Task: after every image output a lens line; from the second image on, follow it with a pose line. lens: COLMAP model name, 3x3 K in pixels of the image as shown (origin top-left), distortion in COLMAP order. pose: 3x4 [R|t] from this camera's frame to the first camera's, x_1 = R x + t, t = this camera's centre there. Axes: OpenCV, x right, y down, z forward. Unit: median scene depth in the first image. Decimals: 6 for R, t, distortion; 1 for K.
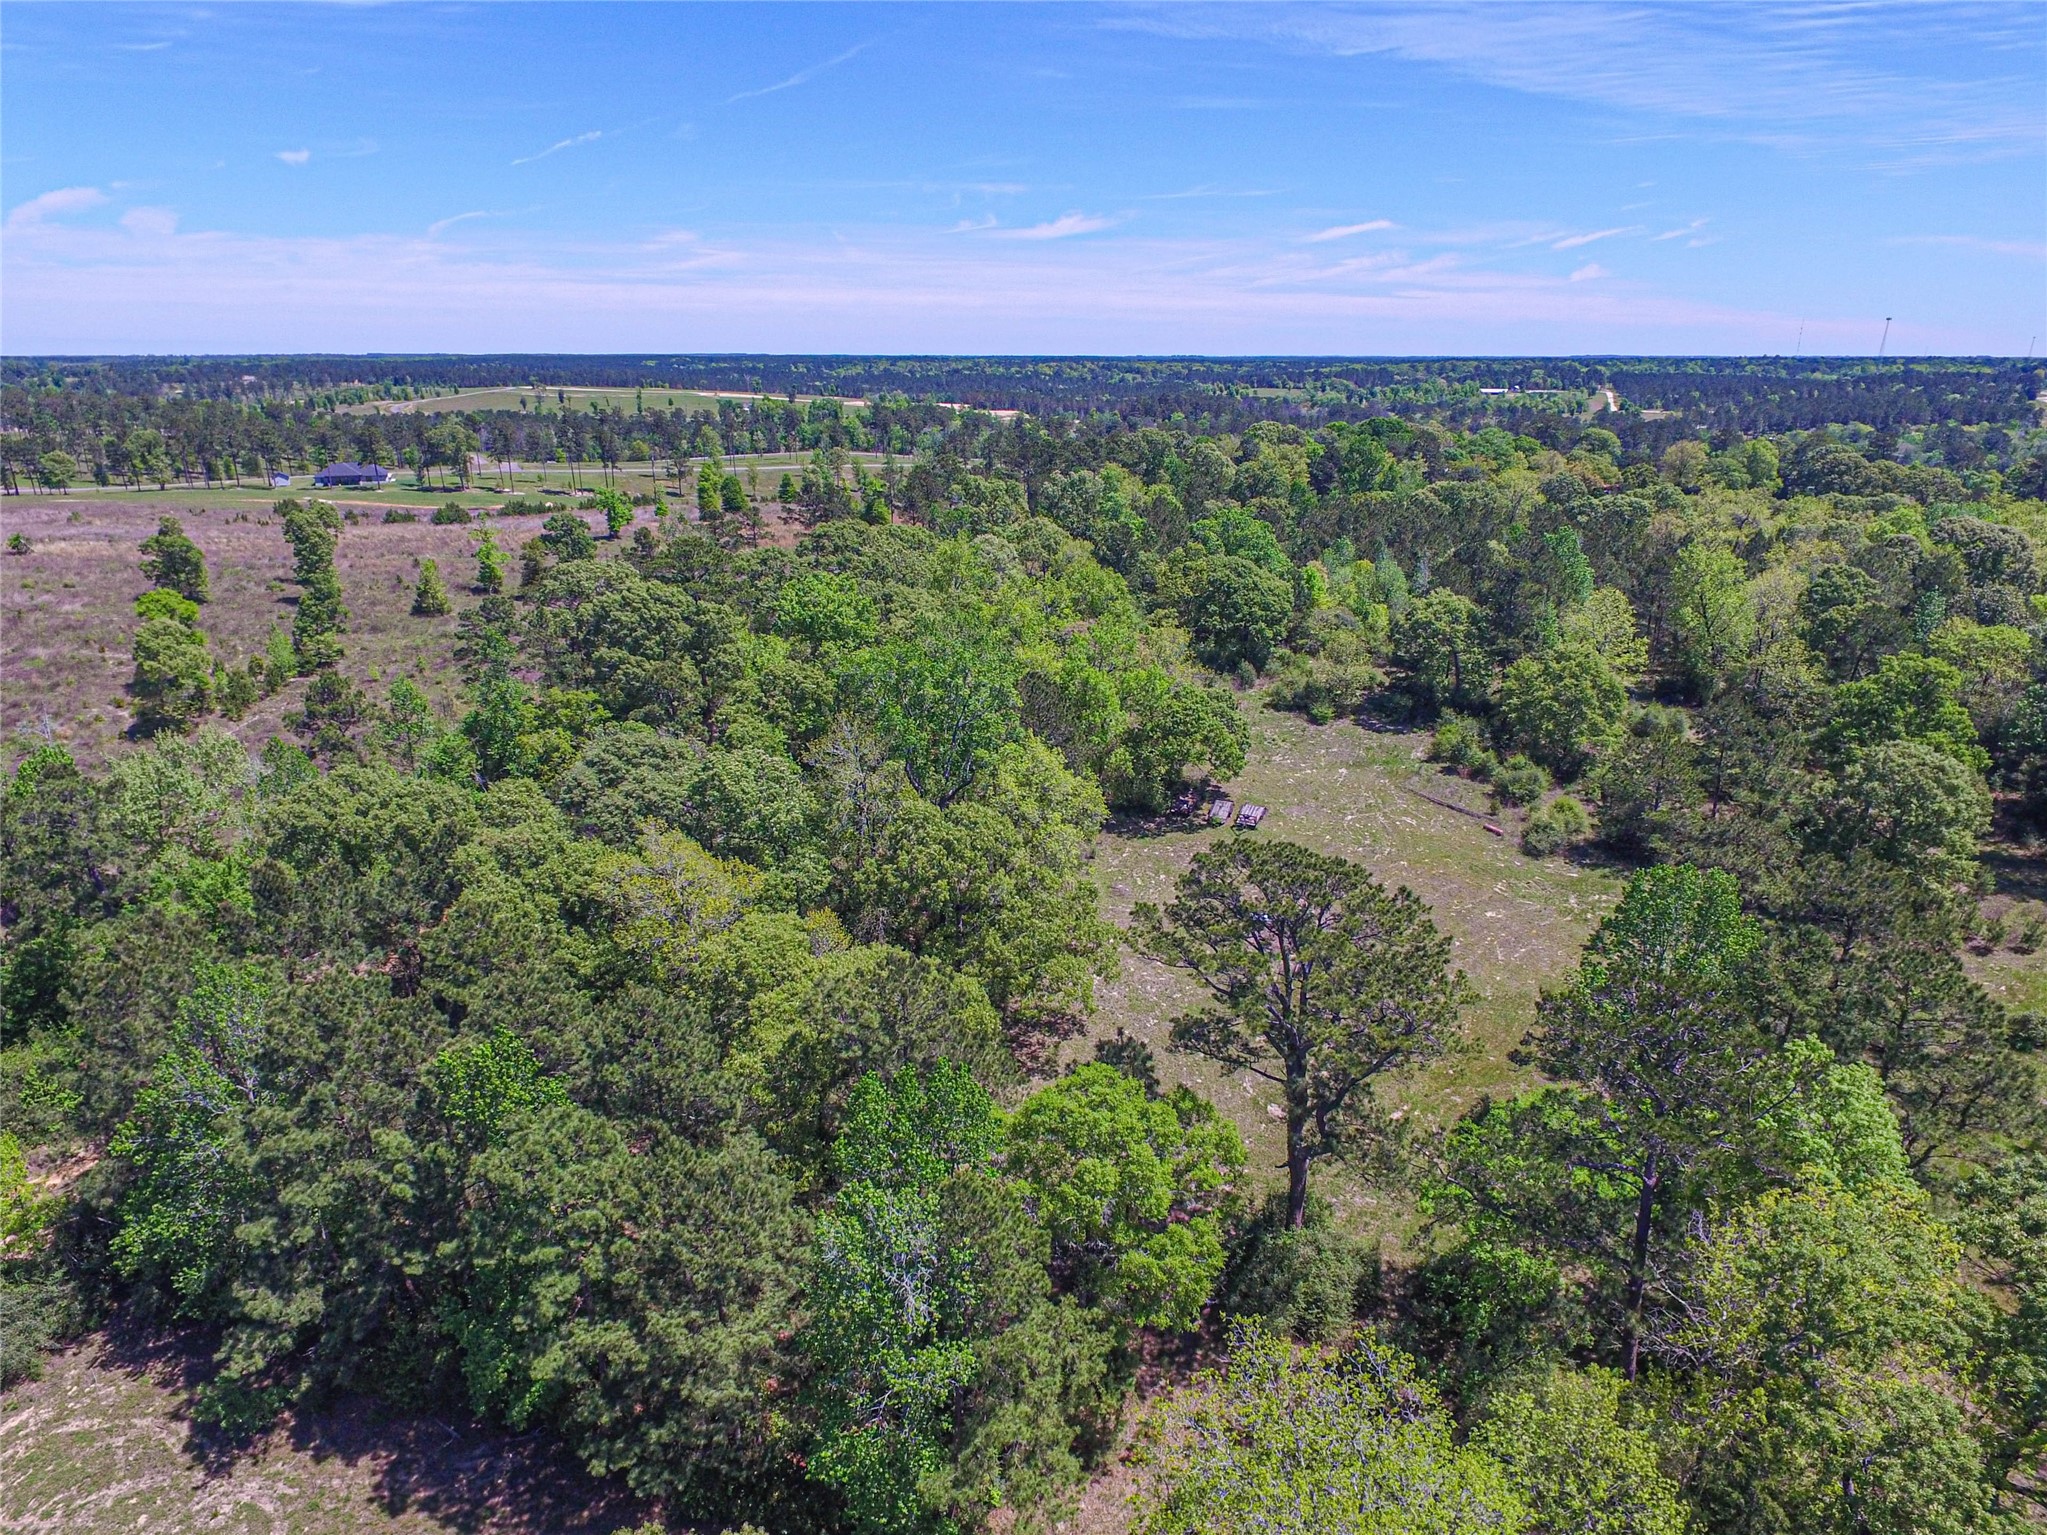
lens RADIAL K [[1245.3, 0, 1027.2], [0, 1245.3, 754.7], [0, 0, 1]] dist [-0.003630, 0.001659]
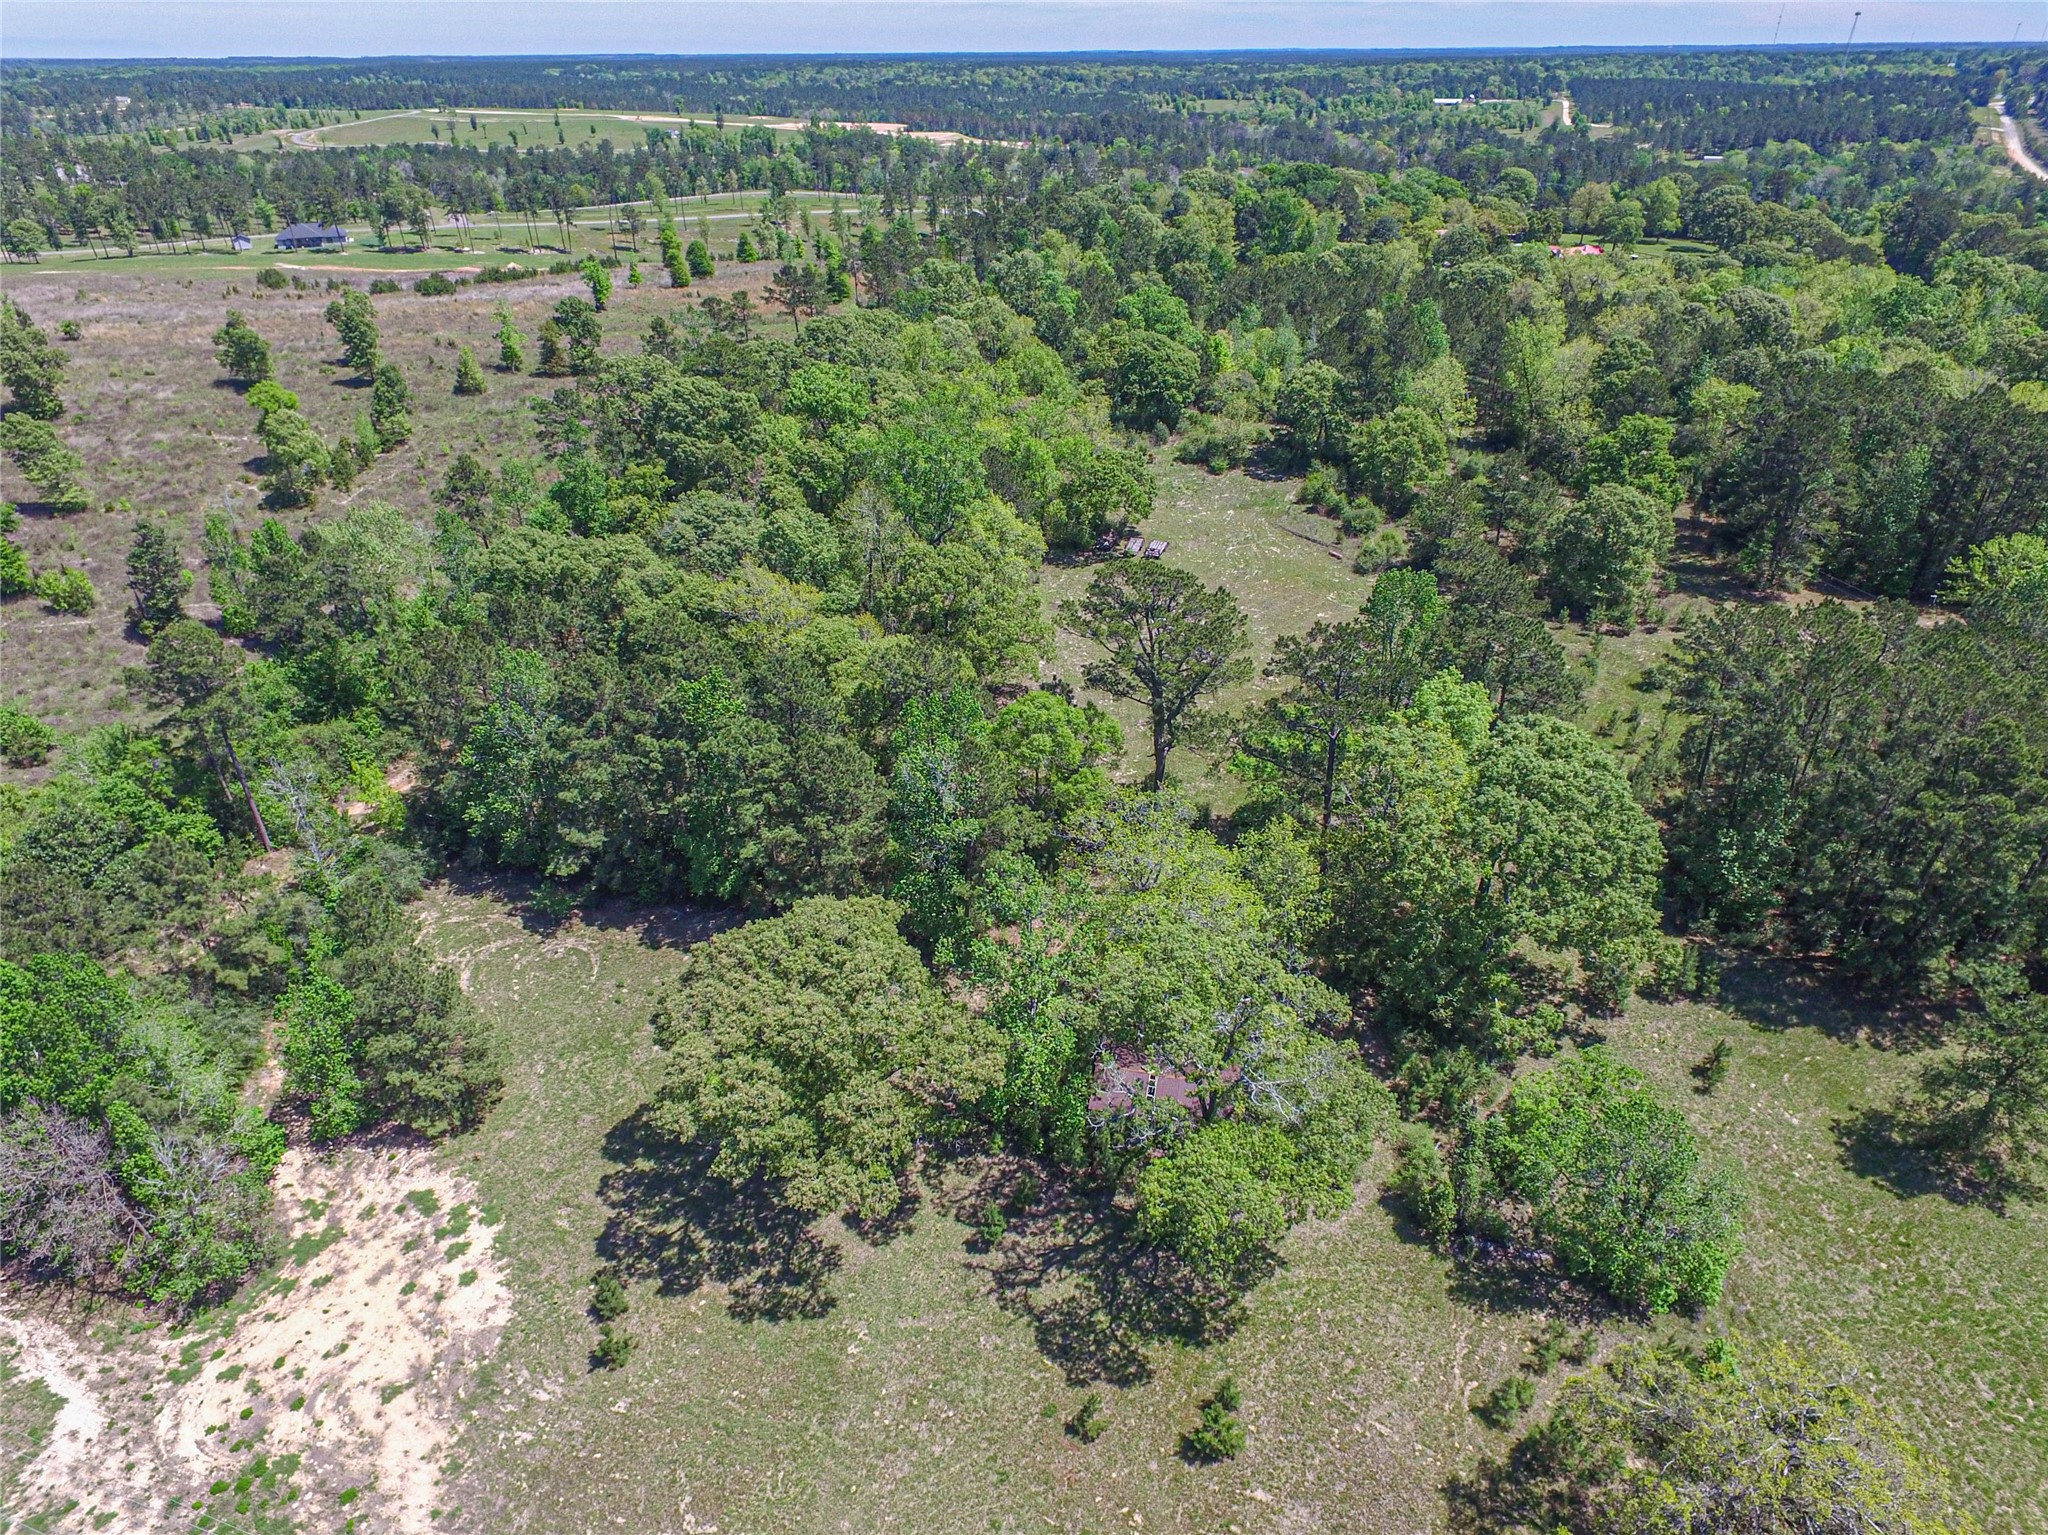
lens RADIAL K [[1235.4, 0, 1028.8], [0, 1235.4, 763.5], [0, 0, 1]] dist [-0.005232, 0.005584]
pose [[0.998858, -0.030841, 0.036479, -0.009607], [0.022401, 0.976902, 0.212512, -0.008356], [-0.042191, -0.211452, 0.976477, -0.272898]]
